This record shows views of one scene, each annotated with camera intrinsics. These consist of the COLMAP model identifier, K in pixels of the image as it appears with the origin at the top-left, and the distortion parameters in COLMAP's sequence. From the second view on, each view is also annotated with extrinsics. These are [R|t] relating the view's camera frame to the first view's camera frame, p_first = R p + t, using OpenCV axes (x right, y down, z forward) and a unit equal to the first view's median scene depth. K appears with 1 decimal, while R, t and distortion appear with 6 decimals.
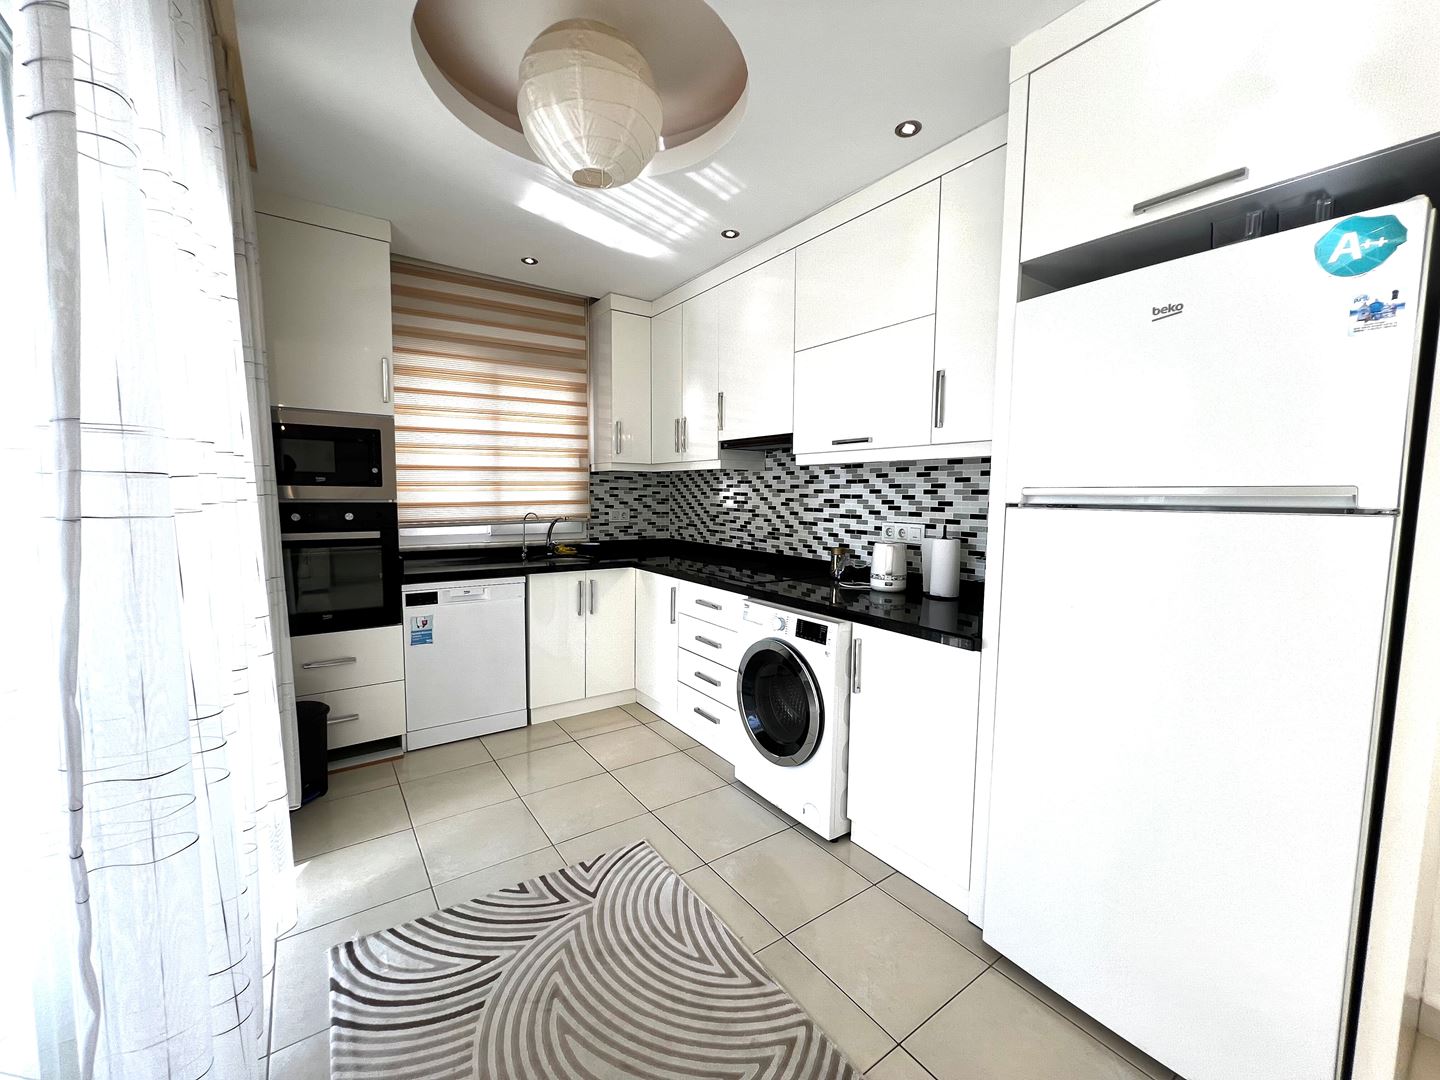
lens RADIAL K [[576.4, 0, 716.9], [0, 576.4, 542.1], [0, 0, 1]] dist [0.005232, -0.000368]
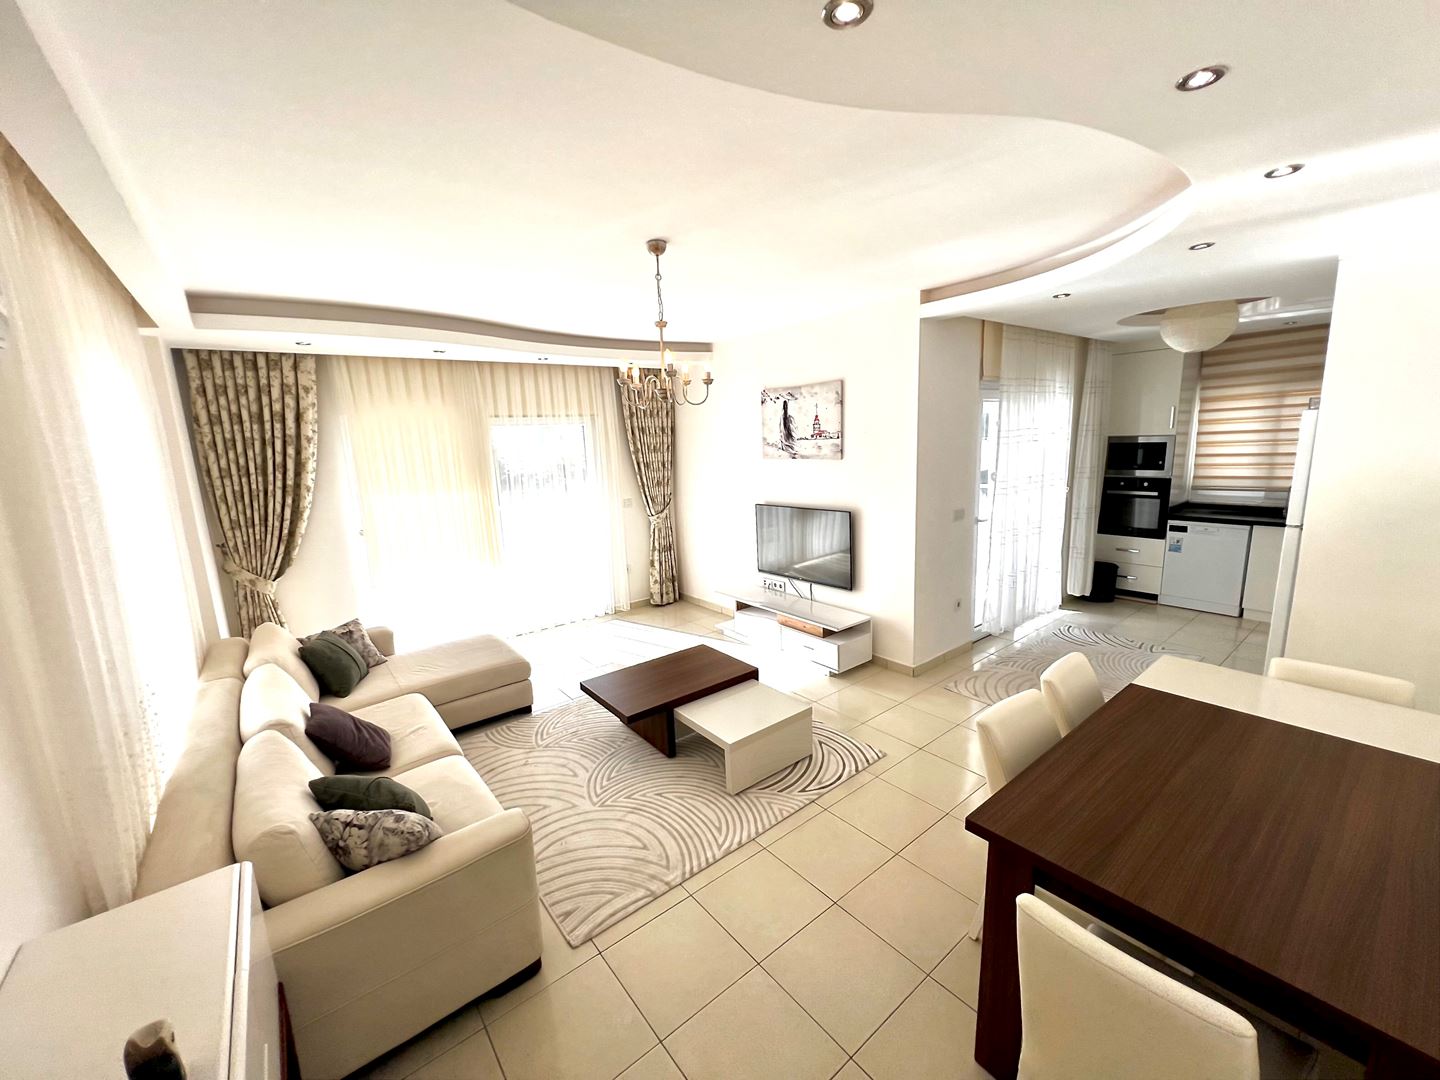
lens RADIAL K [[576.4, 0, 720.1], [0, 576.4, 540.8], [0, 0, 1]] dist [0.005232, -0.000368]
pose [[0.049003, 0.168181, -0.984537, 1.408863], [-0.044040, 0.985127, 0.166090, -0.122472], [0.997827, 0.035220, 0.055681, -0.672831]]
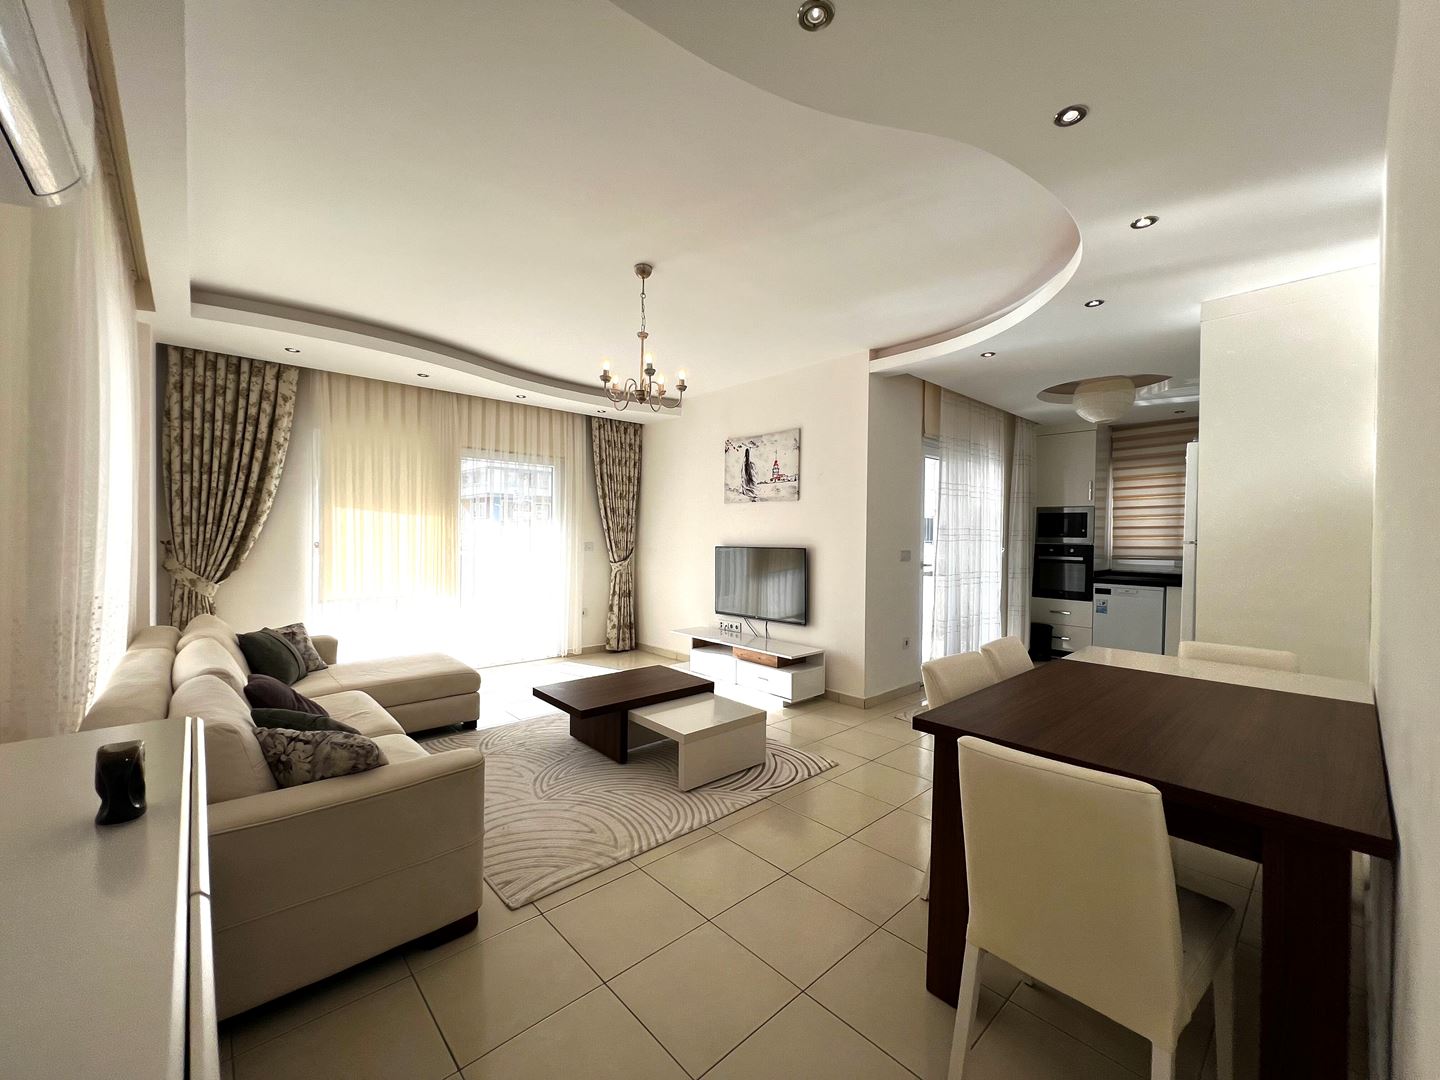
lens RADIAL K [[576.4, 0, 720.2], [0, 576.4, 543.0], [0, 0, 1]] dist [0.005232, -0.000368]
pose [[0.121965, 0.005064, -0.992521, 1.486977], [-0.096223, 0.995337, -0.006746, 0.077185], [0.987859, 0.096326, 0.121884, -0.681602]]
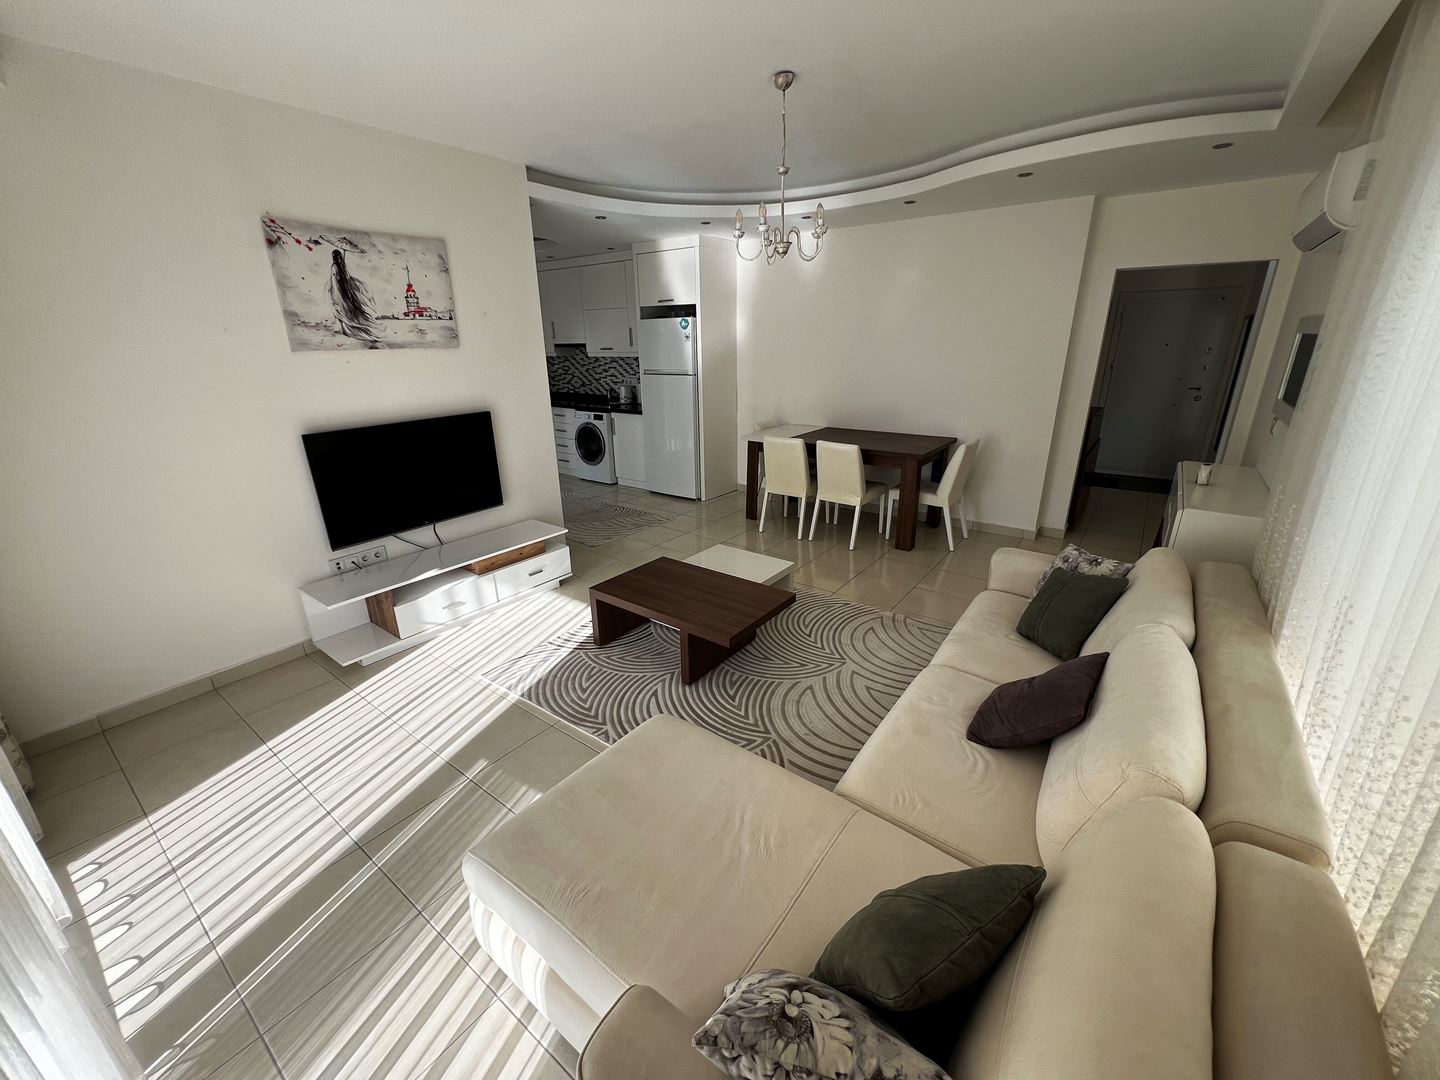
lens RADIAL K [[572.5, 0, 717.9], [0, 572.5, 535.8], [0, 0, 1]] dist [-0.001202, -0.000056]
pose [[0.951112, -0.125355, 0.282262, -0.136835], [0.052958, 0.966584, 0.250820, 0.029993], [-0.304272, -0.223609, 0.925969, -1.756003]]
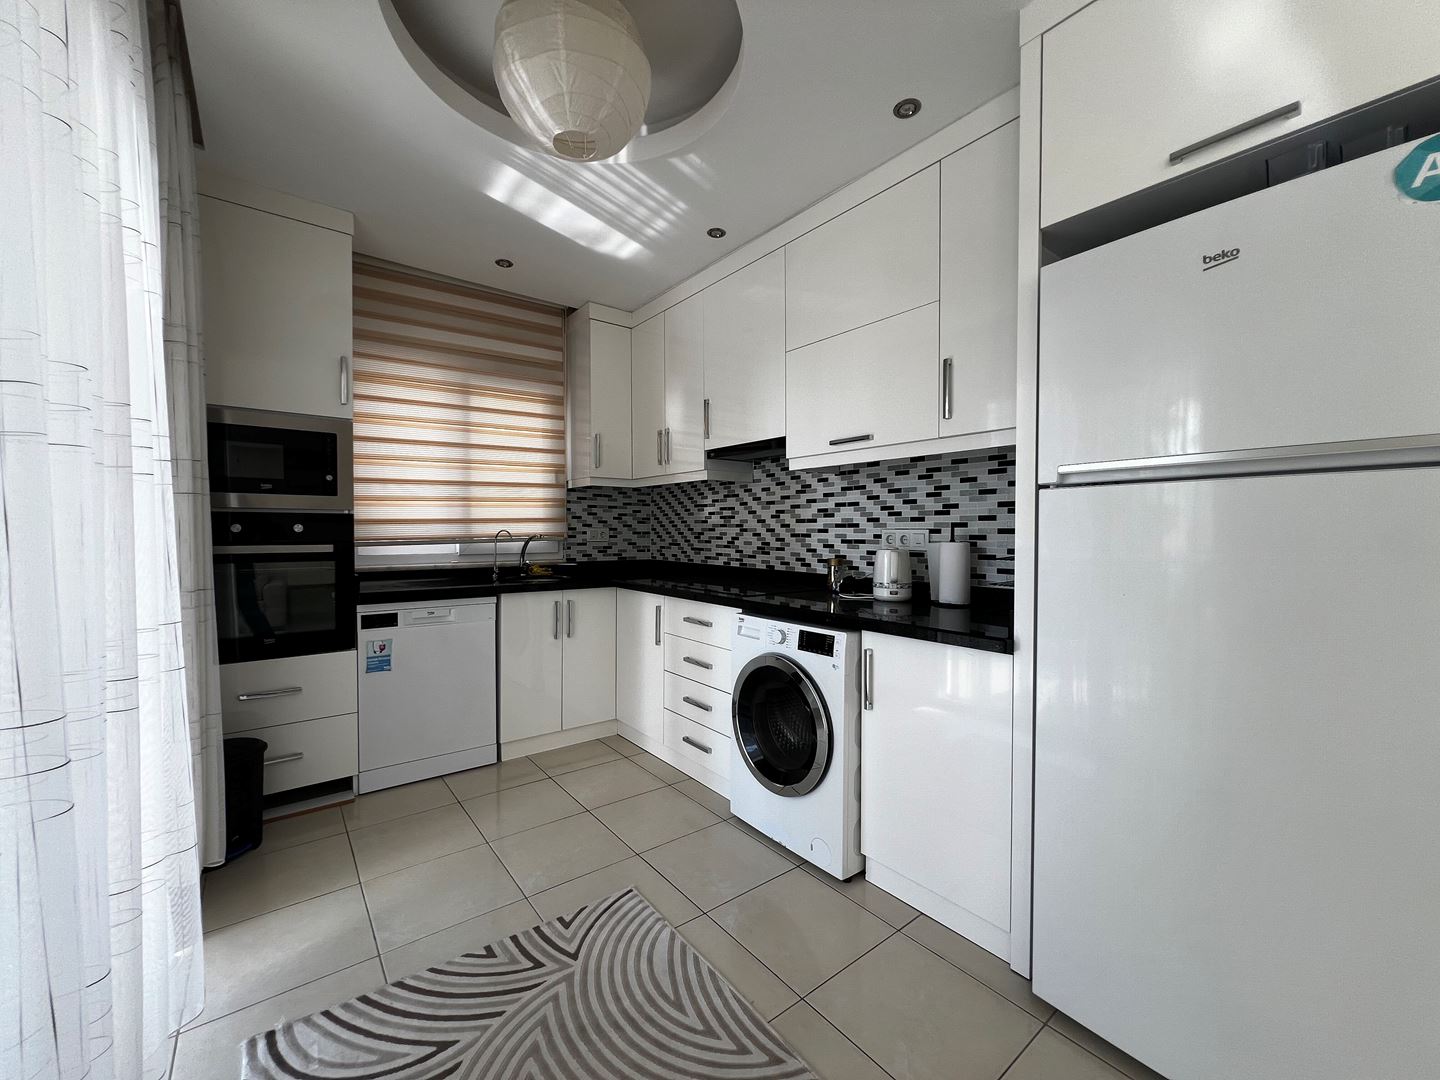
lens RADIAL K [[576.4, 0, 716.6], [0, 576.4, 542.6], [0, 0, 1]] dist [0.005232, -0.000368]
pose [[0.998976, -0.011408, 0.043774, -0.025031], [0.014105, 0.997988, -0.061816, 0.042202], [-0.042981, 0.062370, 0.997127, 0.075520]]
